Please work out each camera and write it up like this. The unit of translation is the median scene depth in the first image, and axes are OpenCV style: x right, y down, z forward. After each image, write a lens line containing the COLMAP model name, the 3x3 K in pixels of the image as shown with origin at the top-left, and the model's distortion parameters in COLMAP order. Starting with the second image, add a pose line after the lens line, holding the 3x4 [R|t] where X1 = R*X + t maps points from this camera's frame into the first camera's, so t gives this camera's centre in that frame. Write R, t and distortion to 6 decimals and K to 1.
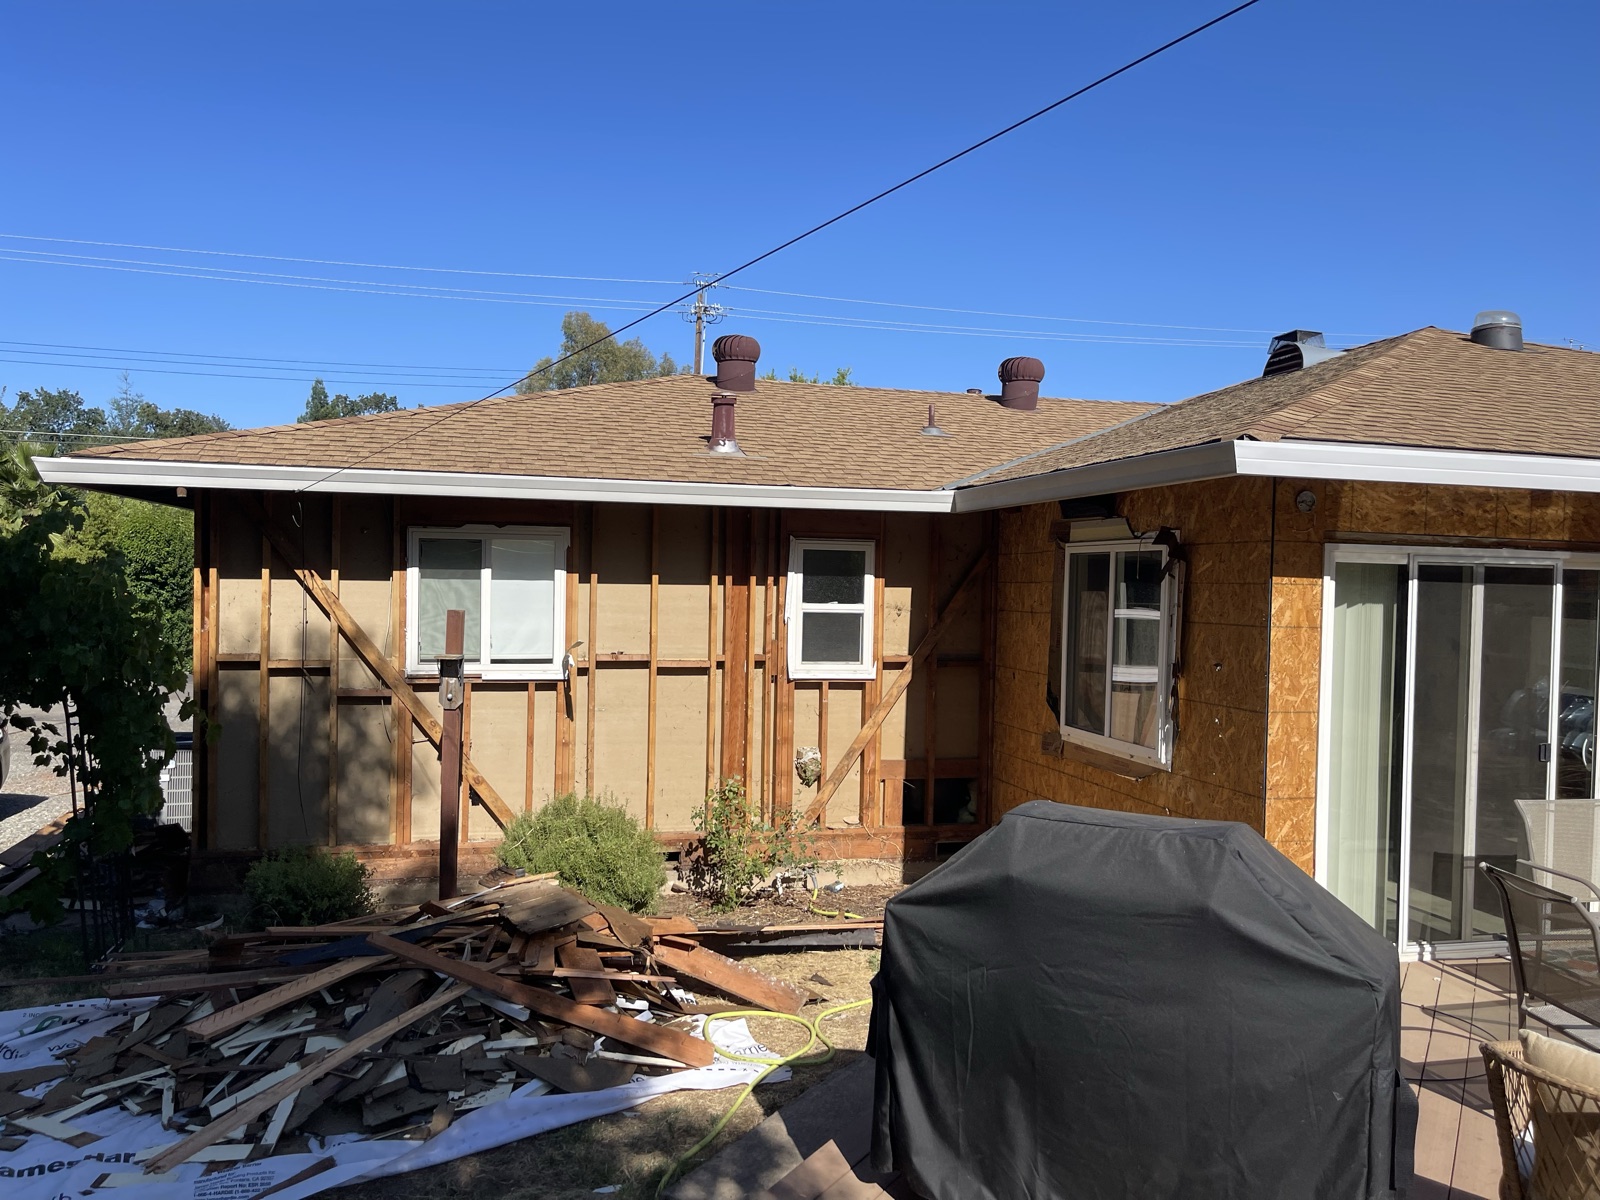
lens RADIAL K [[1188.7, 0, 803.7], [0, 1188.7, 591.1], [0, 0, 1]] dist [0.072221, -0.094359]
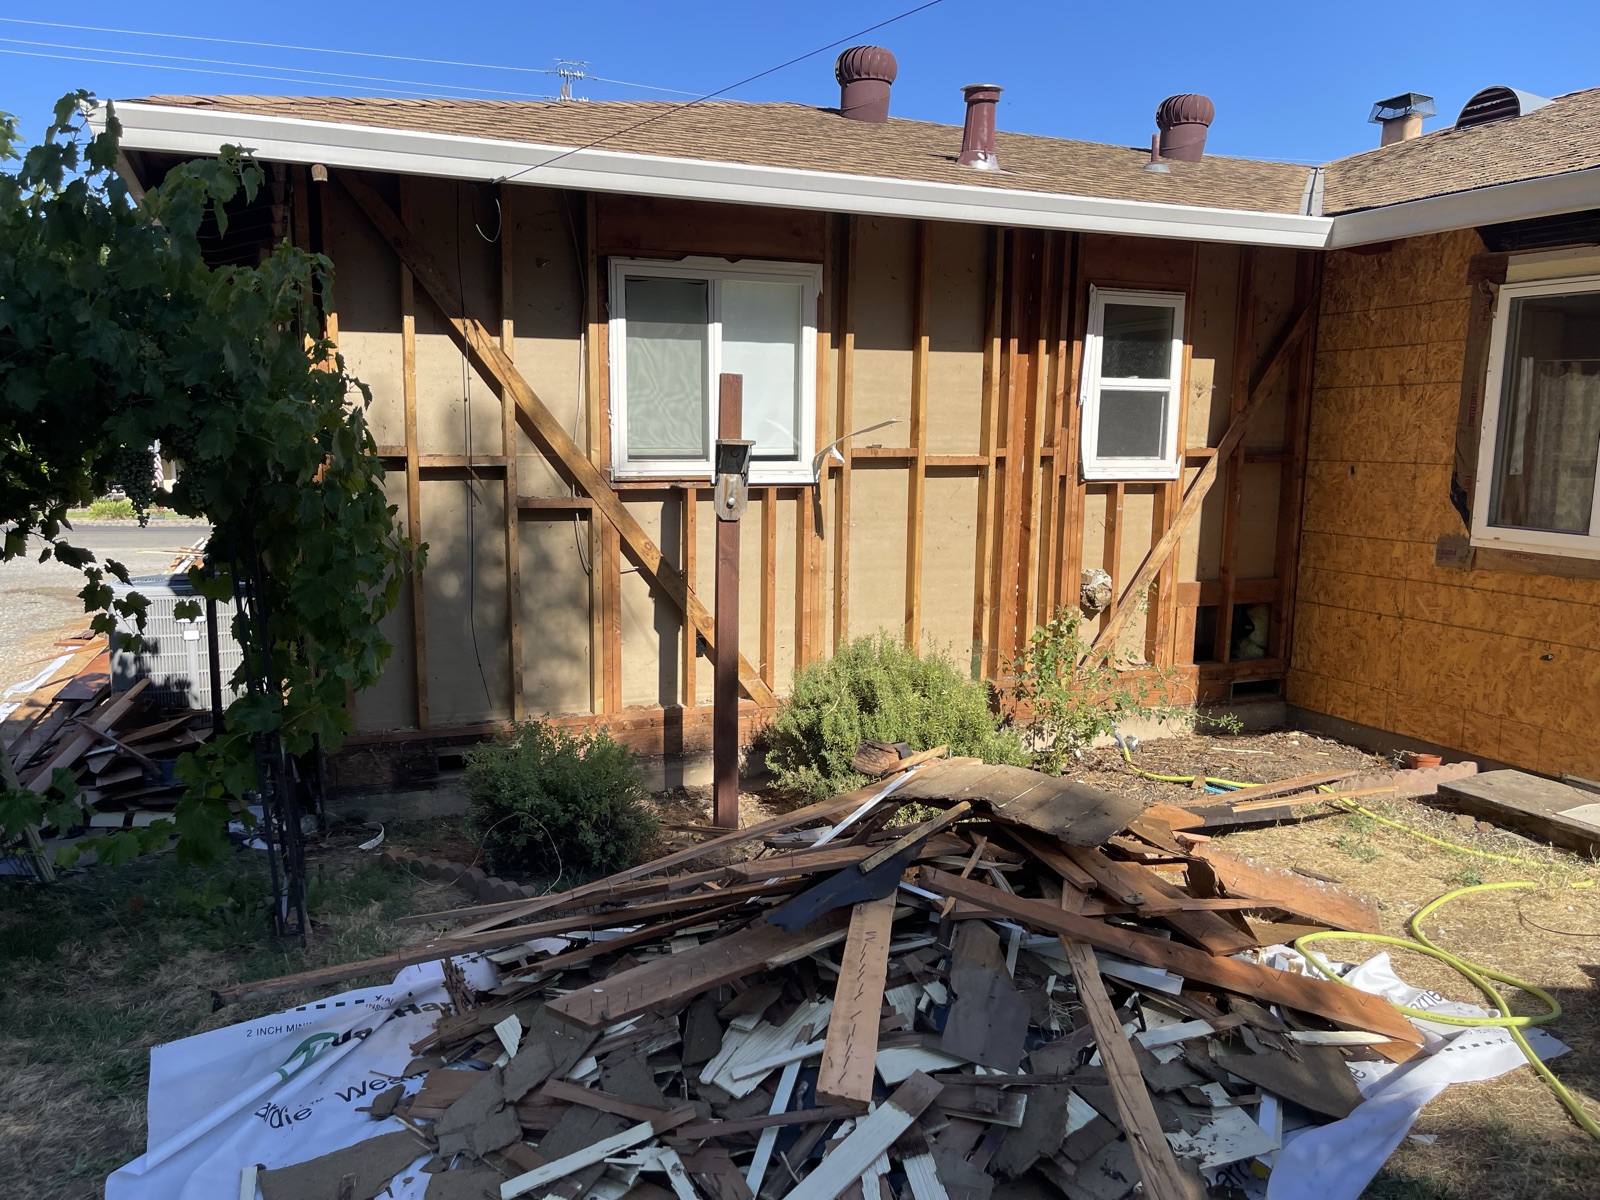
lens RADIAL K [[1188.7, 0, 803.7], [0, 1188.7, 591.1], [0, 0, 1]] dist [0.072221, -0.094359]
pose [[0.989167, -0.029610, 0.143776, -0.327524], [0.010707, 0.991389, 0.130509, 0.047102], [-0.146403, -0.127555, 0.980967, 0.295805]]
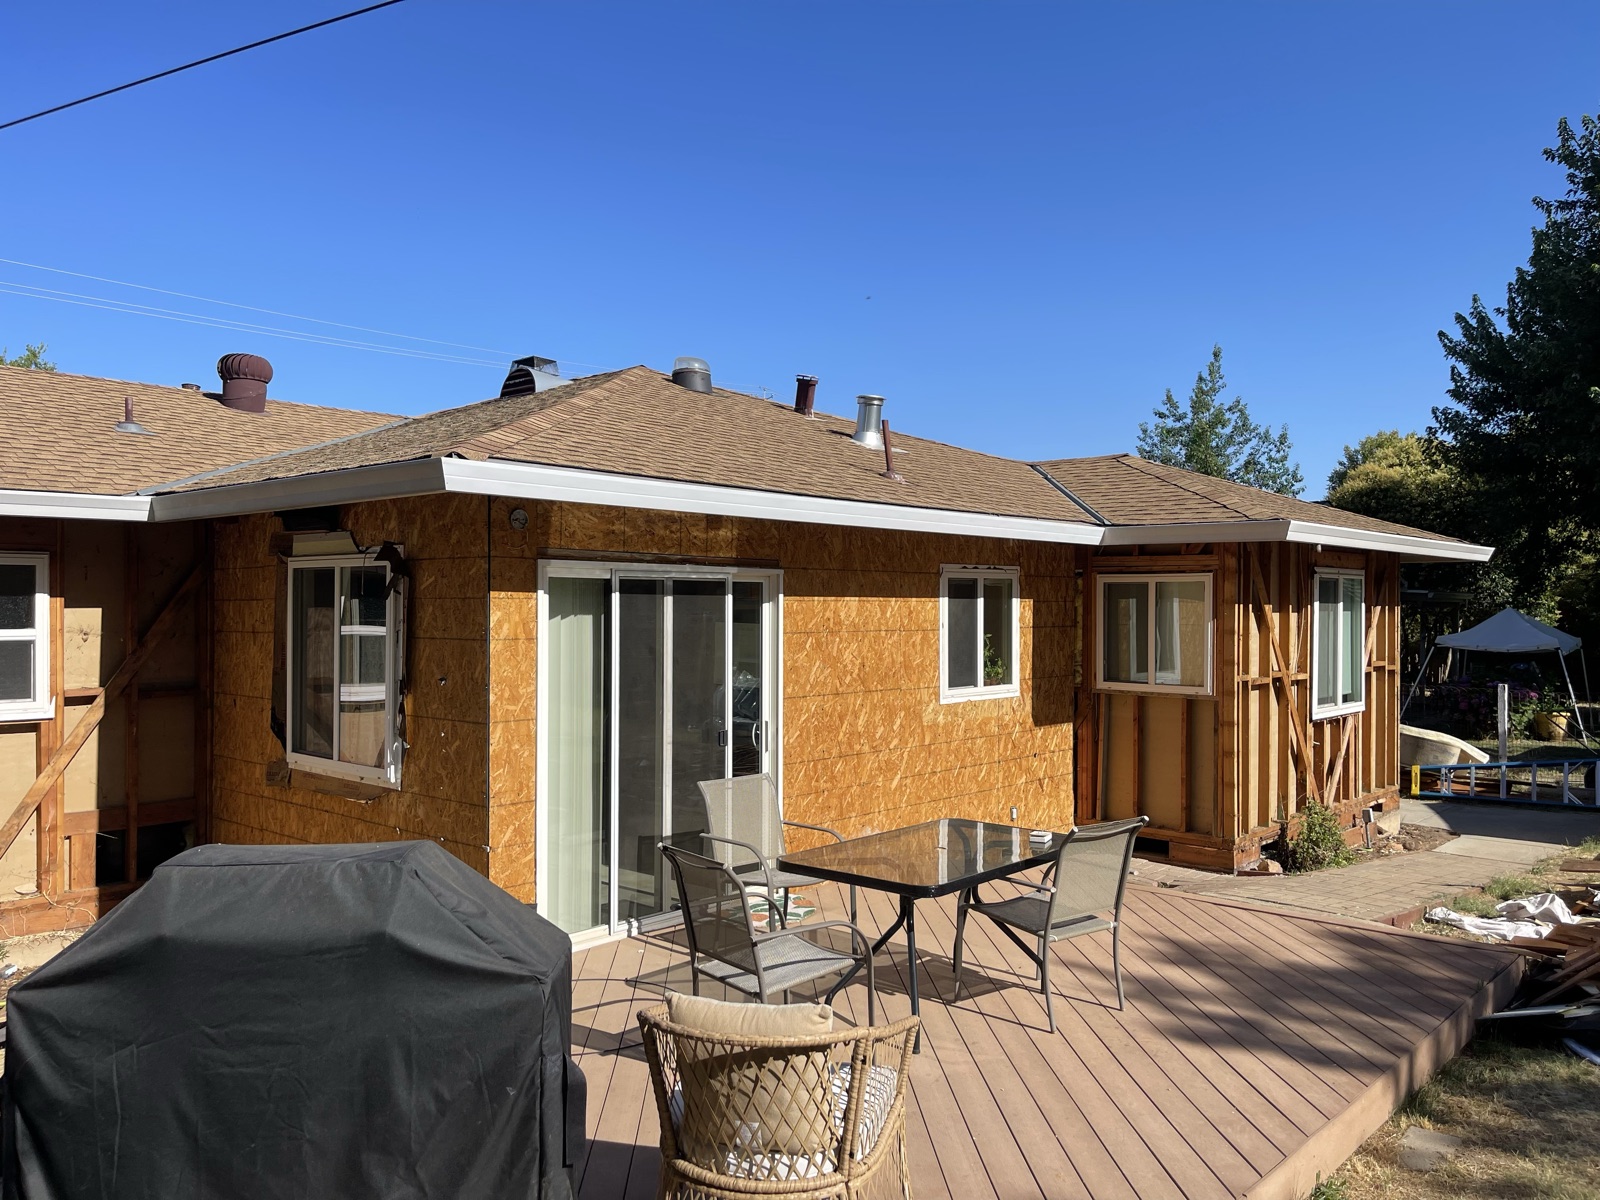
lens RADIAL K [[1188.7, 0, 803.7], [0, 1188.7, 591.1], [0, 0, 1]] dist [0.072221, -0.094359]
pose [[0.828798, -0.012701, 0.559403, 0.026915], [0.018808, 0.999810, -0.005165, -0.001270], [-0.559231, 0.014801, 0.828880, -0.003133]]
